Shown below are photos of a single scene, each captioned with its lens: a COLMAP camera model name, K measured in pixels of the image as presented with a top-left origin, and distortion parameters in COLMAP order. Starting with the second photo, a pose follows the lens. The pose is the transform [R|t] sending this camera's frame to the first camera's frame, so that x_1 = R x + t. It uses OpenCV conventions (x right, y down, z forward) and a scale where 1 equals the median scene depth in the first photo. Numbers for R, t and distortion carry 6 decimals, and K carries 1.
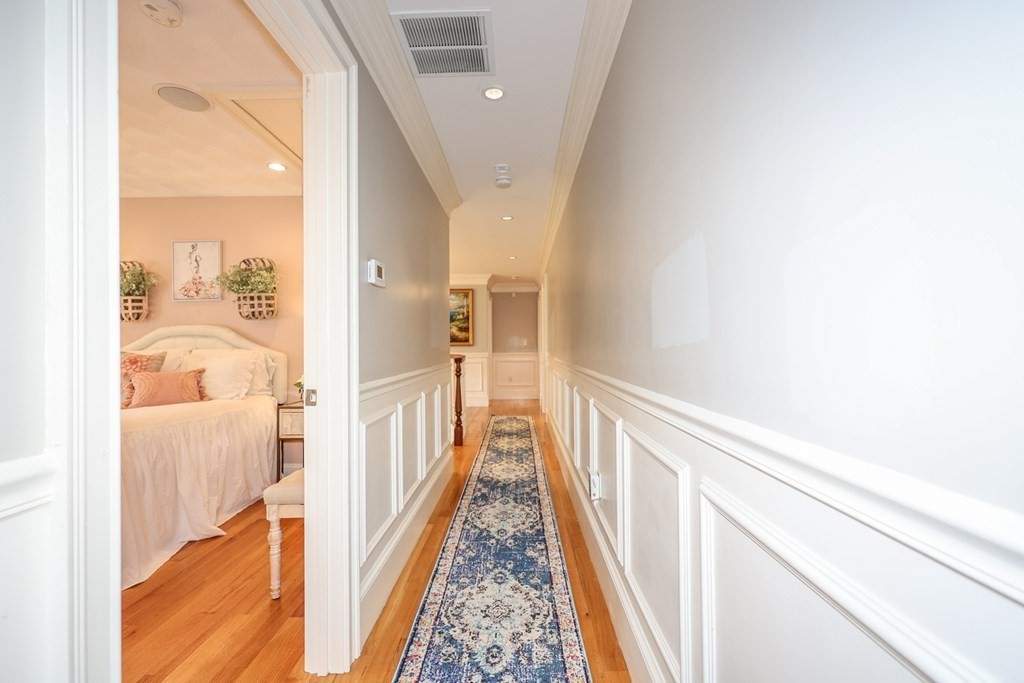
lens RADIAL K [[418.1, 0, 510.3], [0, 418.1, 341.1], [0, 0, 1]] dist [0.000036, -0.000222]
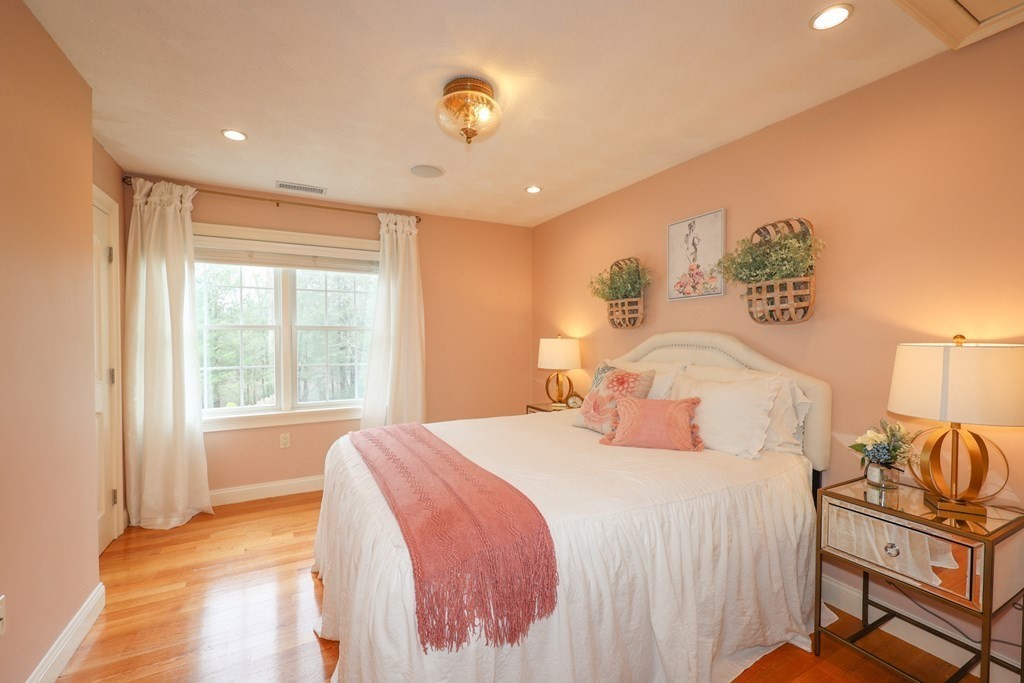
lens RADIAL K [[418.1, 0, 510.3], [0, 418.1, 341.1], [0, 0, 1]] dist [0.000036, -0.000222]
pose [[0.471005, 0.022798, -0.881836, -0.256863], [-0.000952, 0.999679, 0.025336, -0.040893], [0.882130, -0.011094, 0.470875, 0.376934]]
